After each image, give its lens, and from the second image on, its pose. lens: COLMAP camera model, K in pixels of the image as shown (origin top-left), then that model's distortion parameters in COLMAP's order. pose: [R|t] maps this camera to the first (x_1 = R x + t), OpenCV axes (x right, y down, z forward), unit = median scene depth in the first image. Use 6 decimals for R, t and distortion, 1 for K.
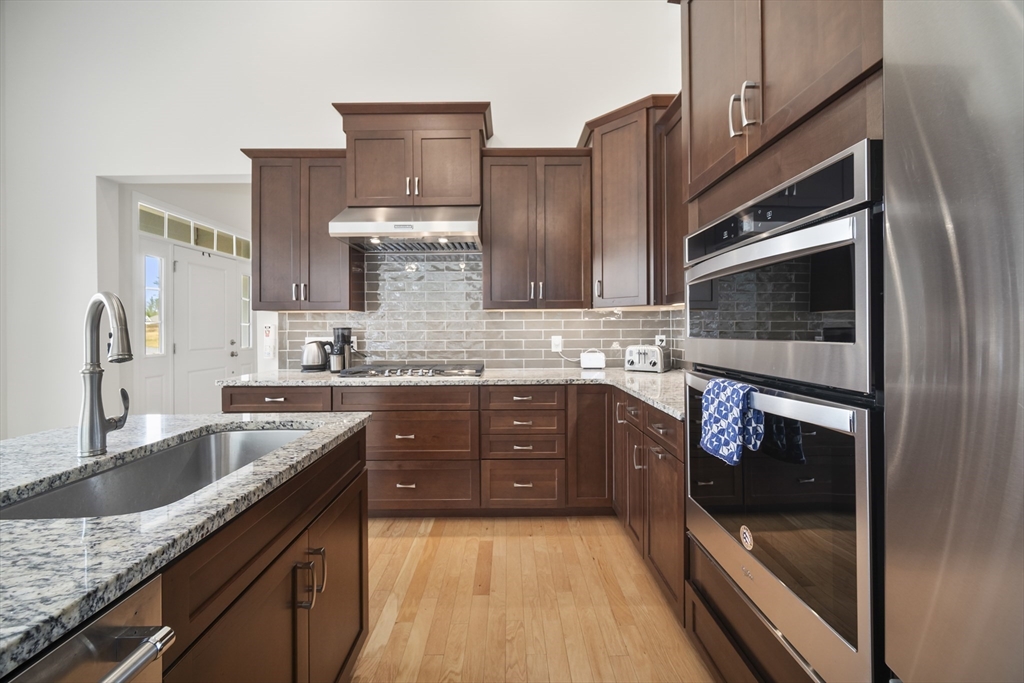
lens RADIAL K [[412.5, 0, 511.6], [0, 412.5, 326.2], [0, 0, 1]] dist [0.000227, 0.000233]
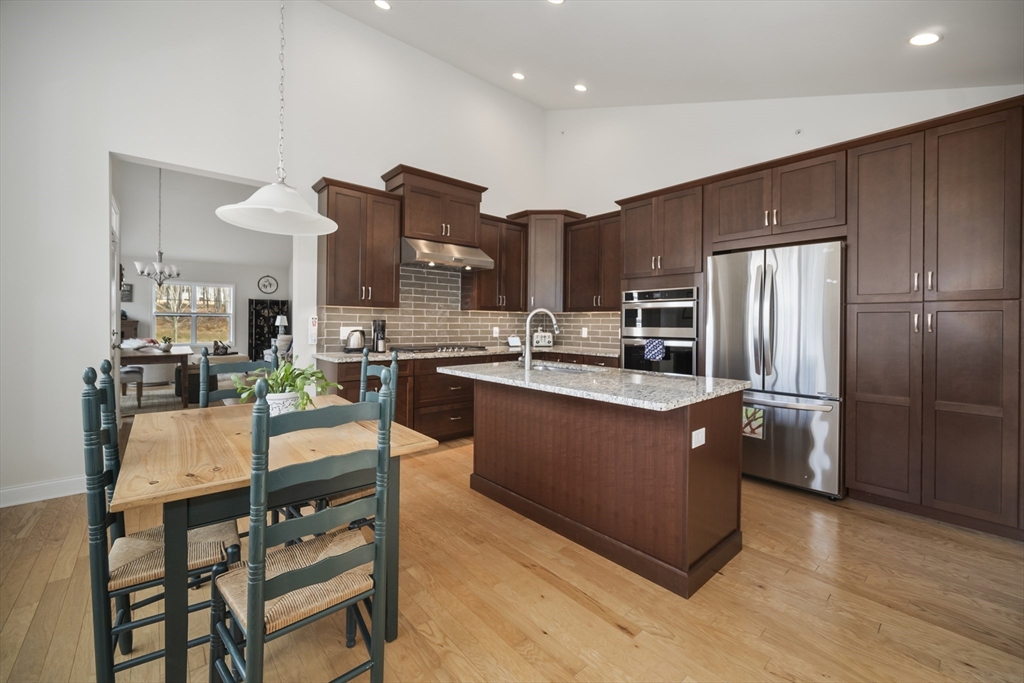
lens RADIAL K [[415.1, 0, 512.1], [0, 415.1, 323.7], [0, 0, 1]] dist [-0.001521, -0.000160]
pose [[0.758501, 0.012868, 0.651545, -1.082799], [-0.018535, 0.999827, 0.001831, 0.005956], [-0.651409, -0.013465, 0.758608, -0.357903]]
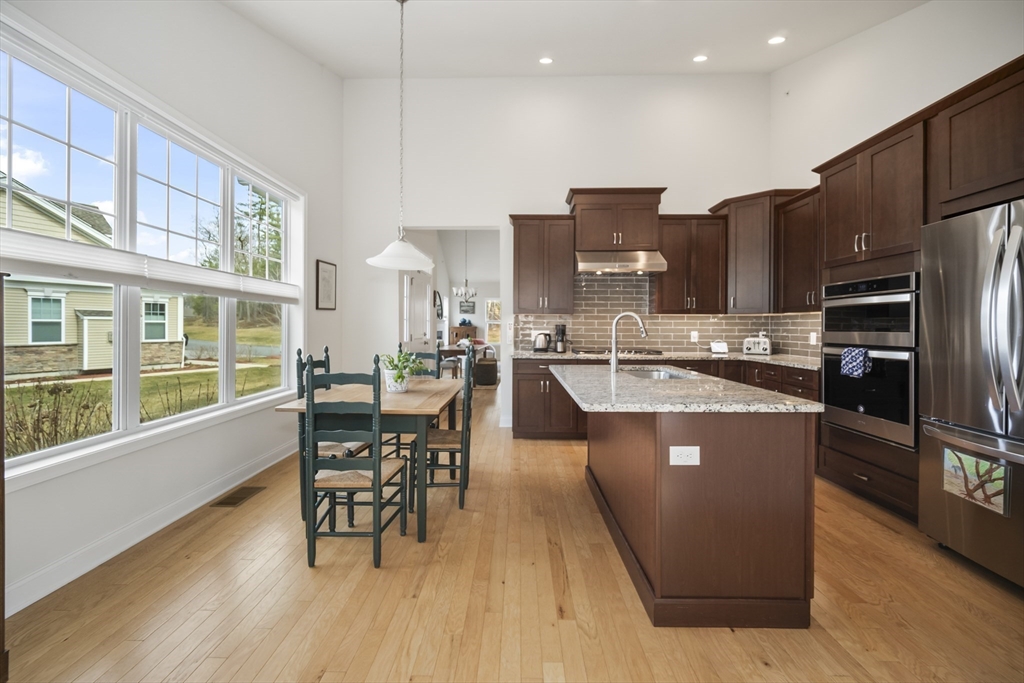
lens RADIAL K [[412.5, 0, 511.6], [0, 412.5, 326.2], [0, 0, 1]] dist [0.000227, 0.000233]
pose [[0.999560, 0.010965, -0.027578, -0.621410], [-0.010792, 0.999921, 0.006427, 0.001266], [0.027647, -0.006127, 0.999599, -0.655538]]
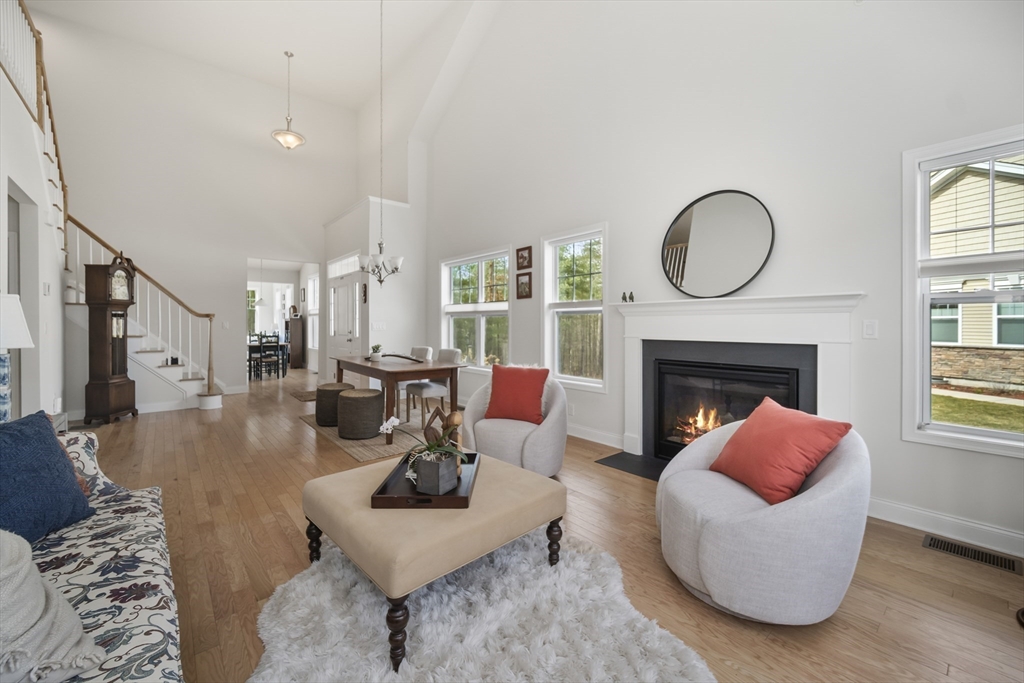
lens RADIAL K [[415.1, 0, 512.1], [0, 415.1, 323.7], [0, 0, 1]] dist [-0.001521, -0.000160]
pose [[-0.768702, 0.009539, -0.639536, -0.316969], [0.012643, 0.999920, -0.000283, 0.033810], [0.639482, -0.008303, -0.768761, 4.415399]]
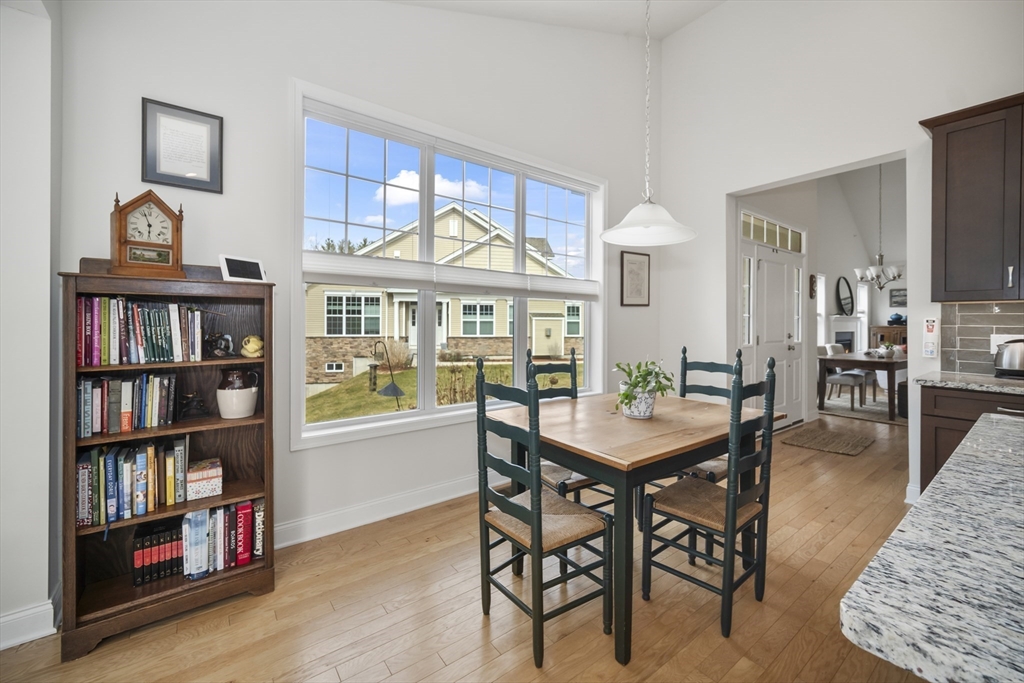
lens RADIAL K [[415.1, 0, 512.1], [0, 415.1, 323.7], [0, 0, 1]] dist [-0.001521, -0.000160]
pose [[0.596705, 0.011549, -0.802378, -0.478131], [-0.004382, 0.999928, 0.011134, 0.002398], [0.802449, -0.003128, 0.596713, -0.253685]]
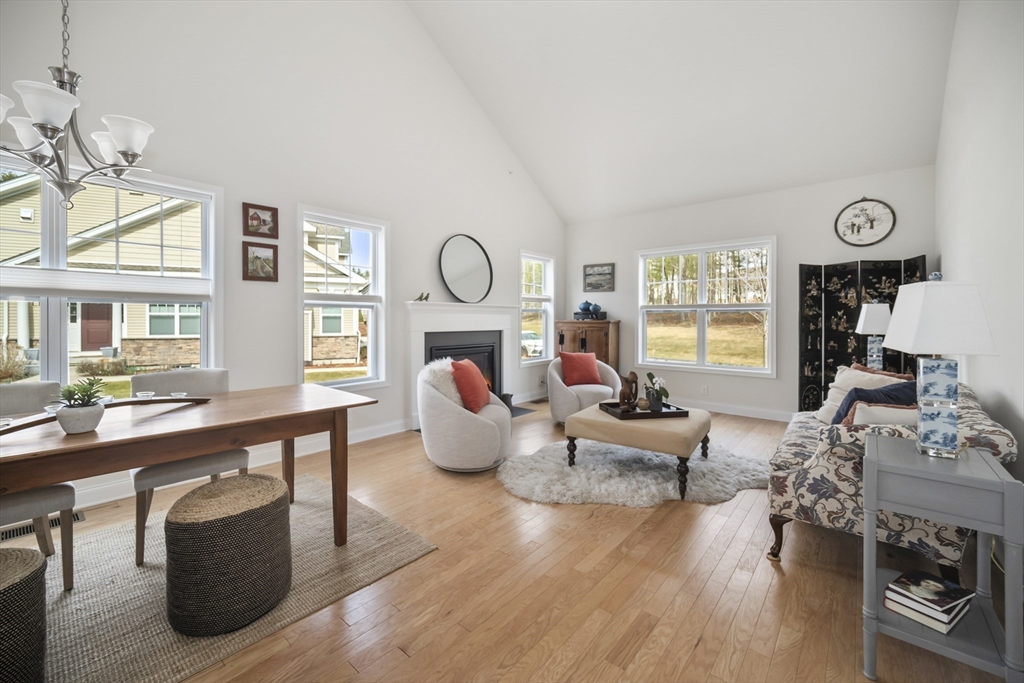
lens RADIAL K [[413.9, 0, 511.5], [0, 413.9, 318.3], [0, 0, 1]] dist [-0.000817, 0.000223]
pose [[0.758052, 0.008328, -0.652141, -0.162380], [-0.004540, 0.999962, 0.007492, 0.019792], [0.652179, -0.002719, 0.758061, 2.558508]]
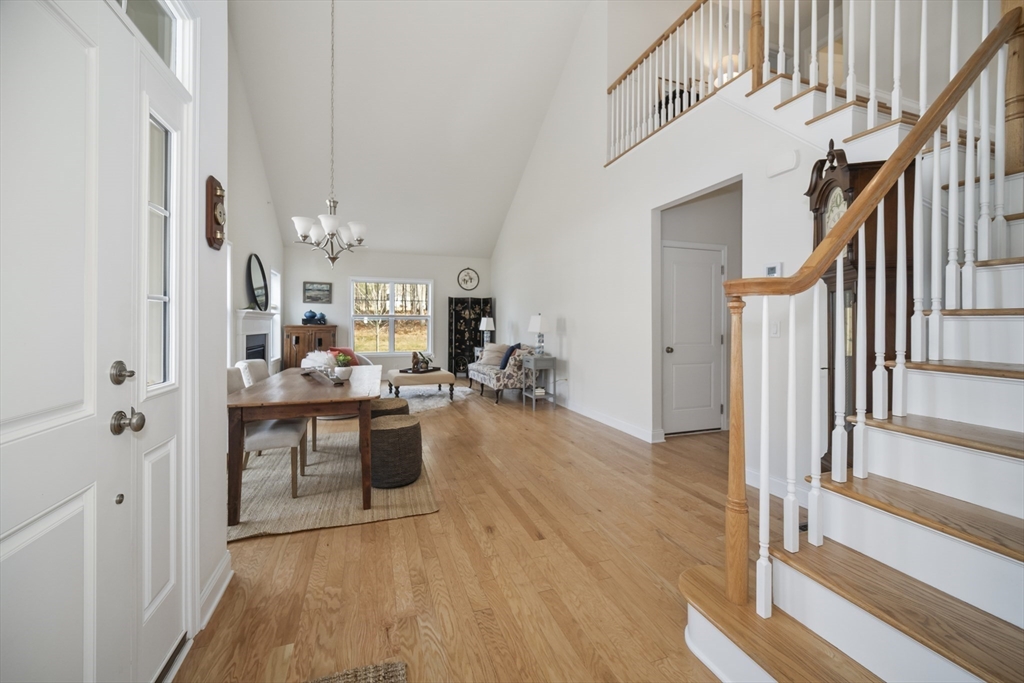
lens RADIAL K [[412.5, 0, 511.6], [0, 412.5, 326.2], [0, 0, 1]] dist [0.000227, 0.000233]
pose [[0.946693, 0.006789, 0.322065, -0.960282], [-0.009860, 0.999920, 0.007905, 0.015894], [-0.321986, -0.010659, 0.946685, 1.254073]]
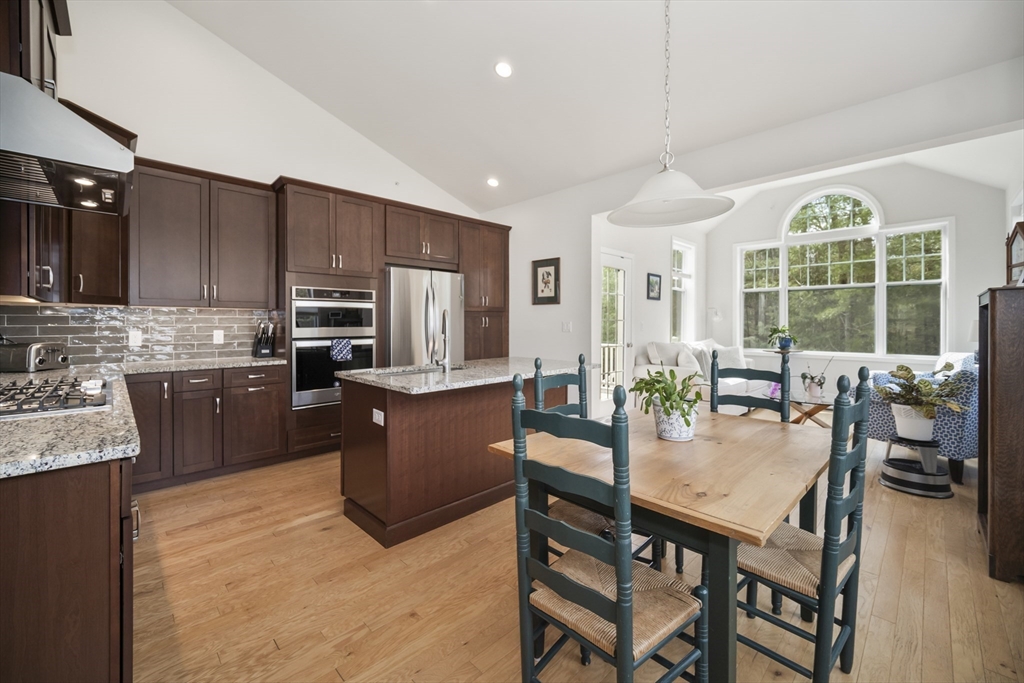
lens RADIAL K [[412.5, 0, 511.6], [0, 412.5, 326.2], [0, 0, 1]] dist [0.000227, 0.000233]
pose [[-0.691764, 0.003556, 0.722115, -1.197780], [0.001900, 0.999993, -0.003105, 0.013731], [-0.722121, -0.000776, -0.691766, 0.946056]]
